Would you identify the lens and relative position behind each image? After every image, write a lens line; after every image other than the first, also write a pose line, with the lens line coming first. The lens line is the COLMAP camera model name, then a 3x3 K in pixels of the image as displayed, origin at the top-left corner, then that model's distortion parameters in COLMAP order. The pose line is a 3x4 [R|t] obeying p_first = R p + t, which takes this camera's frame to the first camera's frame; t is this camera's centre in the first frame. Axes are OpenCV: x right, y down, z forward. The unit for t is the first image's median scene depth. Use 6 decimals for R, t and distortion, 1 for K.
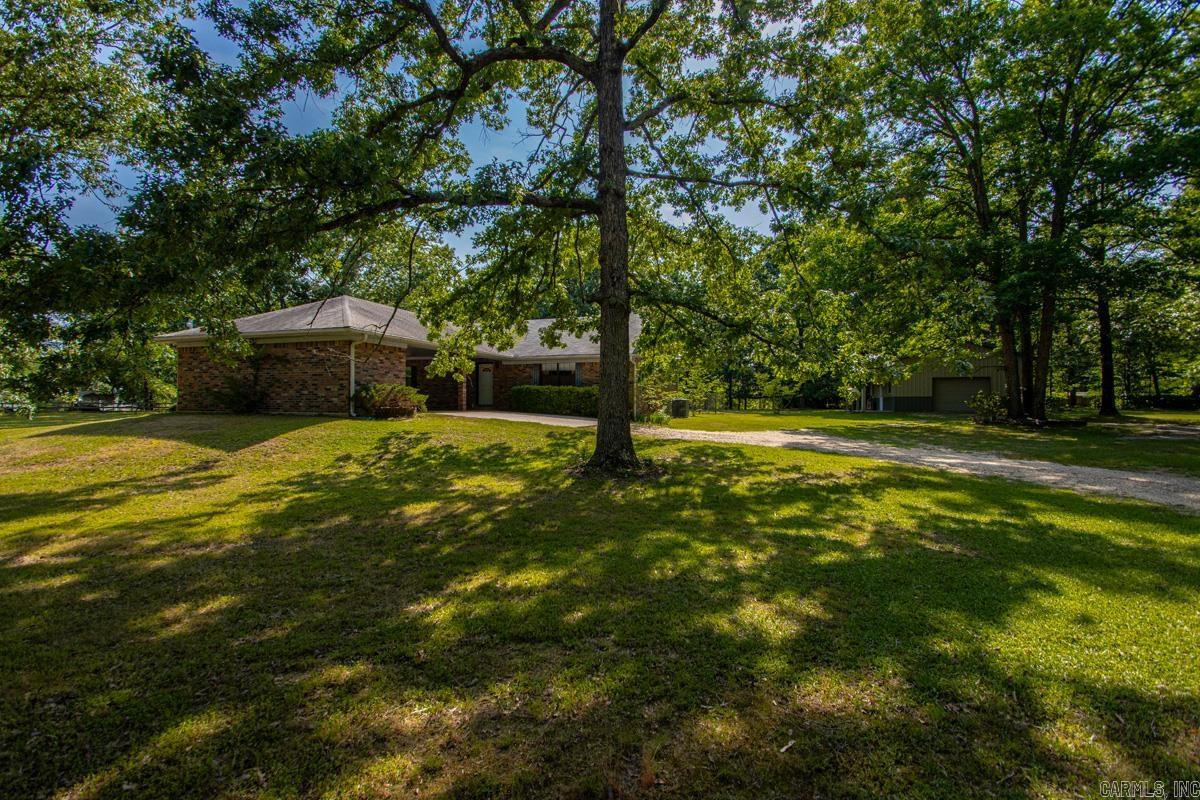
lens RADIAL K [[559.3, 0, 588.0], [0, 559.3, 398.8], [0, 0, 1]] dist [0.017958, -0.018722]
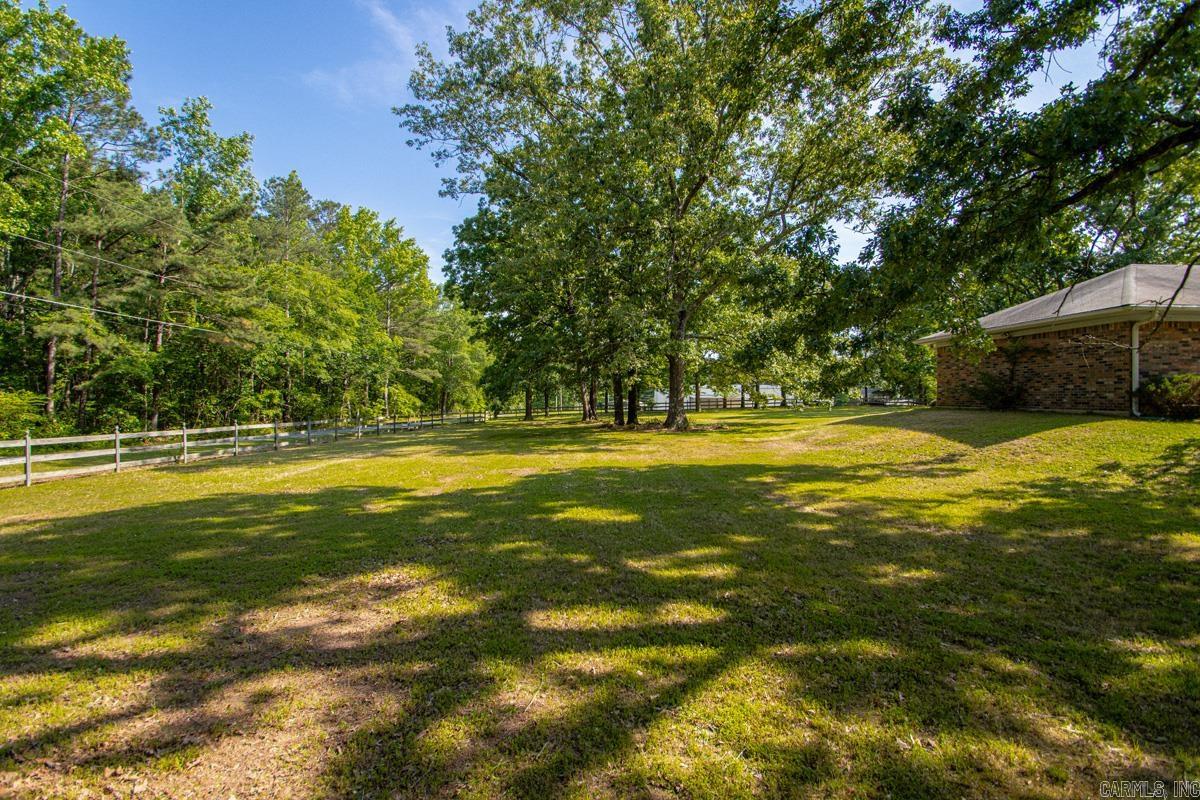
lens RADIAL K [[559.3, 0, 588.0], [0, 559.3, 398.8], [0, 0, 1]] dist [0.017958, -0.018722]
pose [[0.358472, 0.000067, -0.933541, 0.071860], [0.008165, 0.999962, 0.003207, -0.003063], [0.933505, -0.008772, 0.358458, -0.023132]]
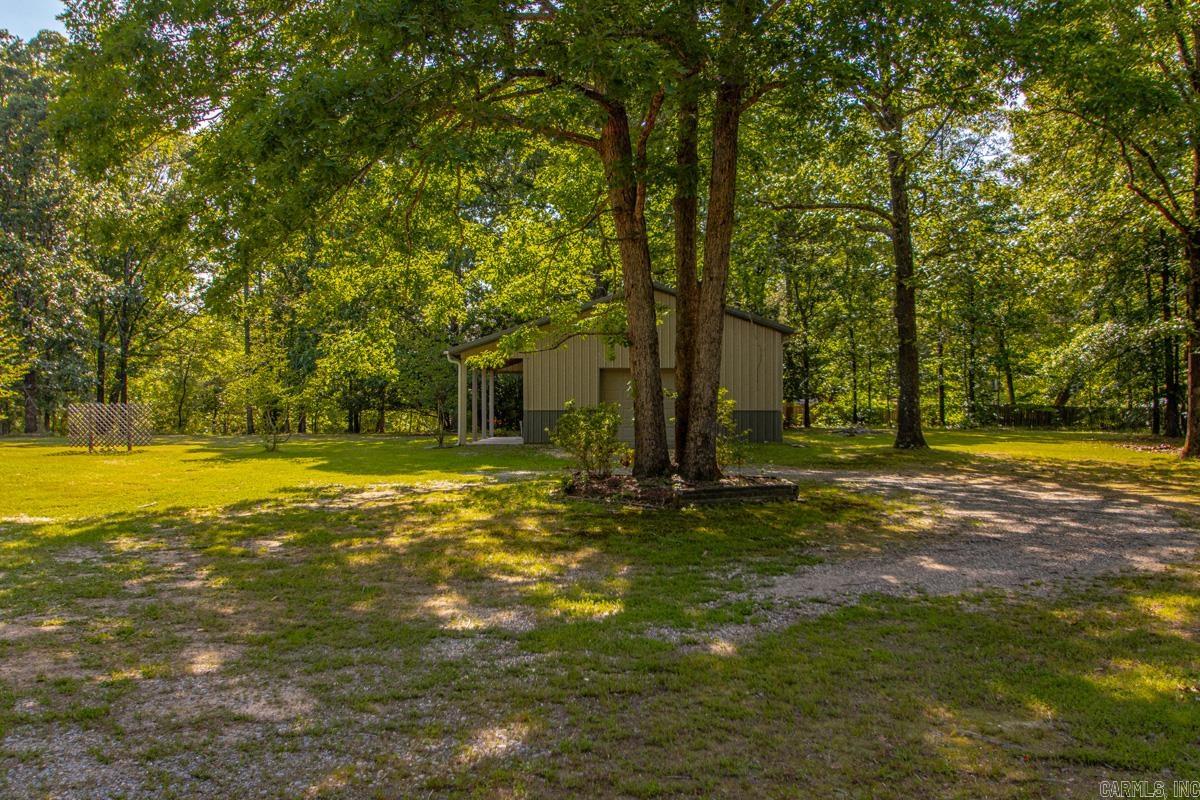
lens RADIAL K [[897.1, 0, 600.0], [0, 897.1, 400.0], [0, 0, 1]] dist [-0.041200, 0.001148]
pose [[0.940739, 0.002115, 0.339124, 1.233879], [-0.000130, 0.999983, -0.005875, -0.027323], [-0.339130, 0.005483, 0.940723, 1.088590]]
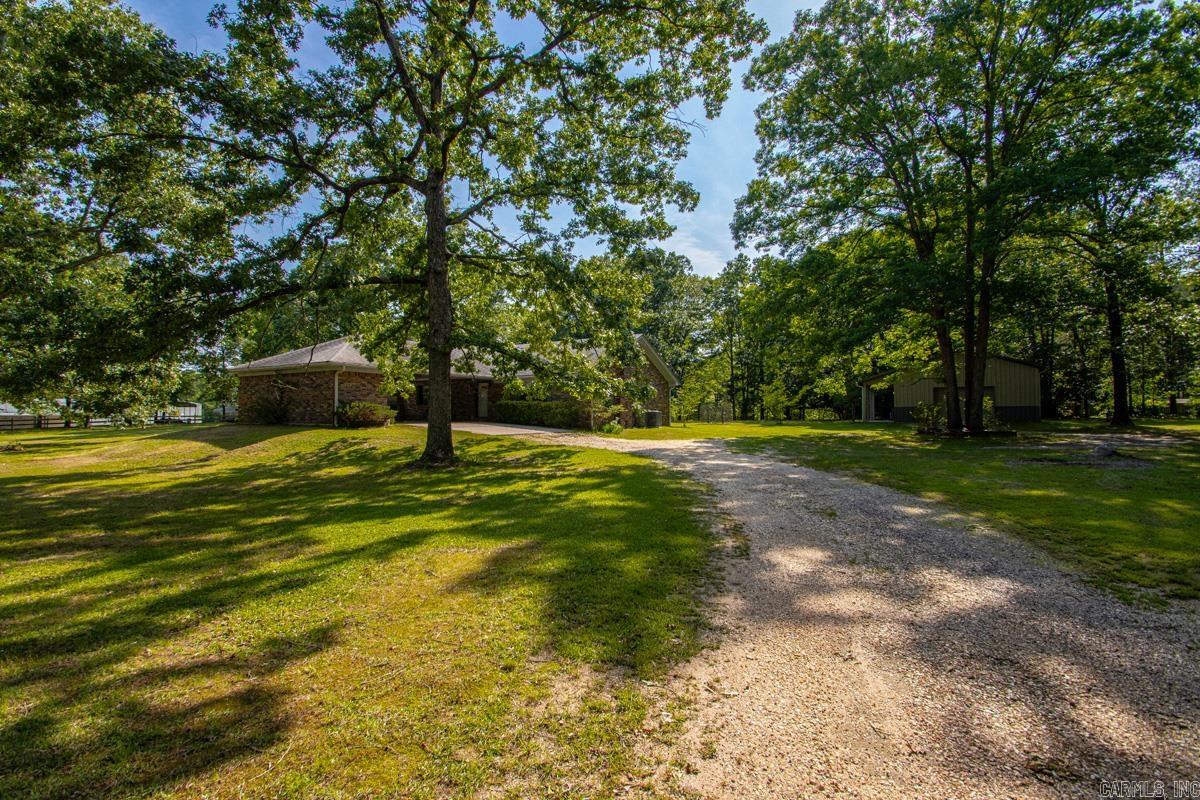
lens RADIAL K [[559.3, 0, 588.0], [0, 559.3, 398.8], [0, 0, 1]] dist [0.017958, -0.018722]
pose [[0.977545, -0.010293, -0.210476, 0.748172], [0.006458, 0.999800, -0.018901, -0.009887], [0.210628, 0.017118, 0.977416, -0.320218]]
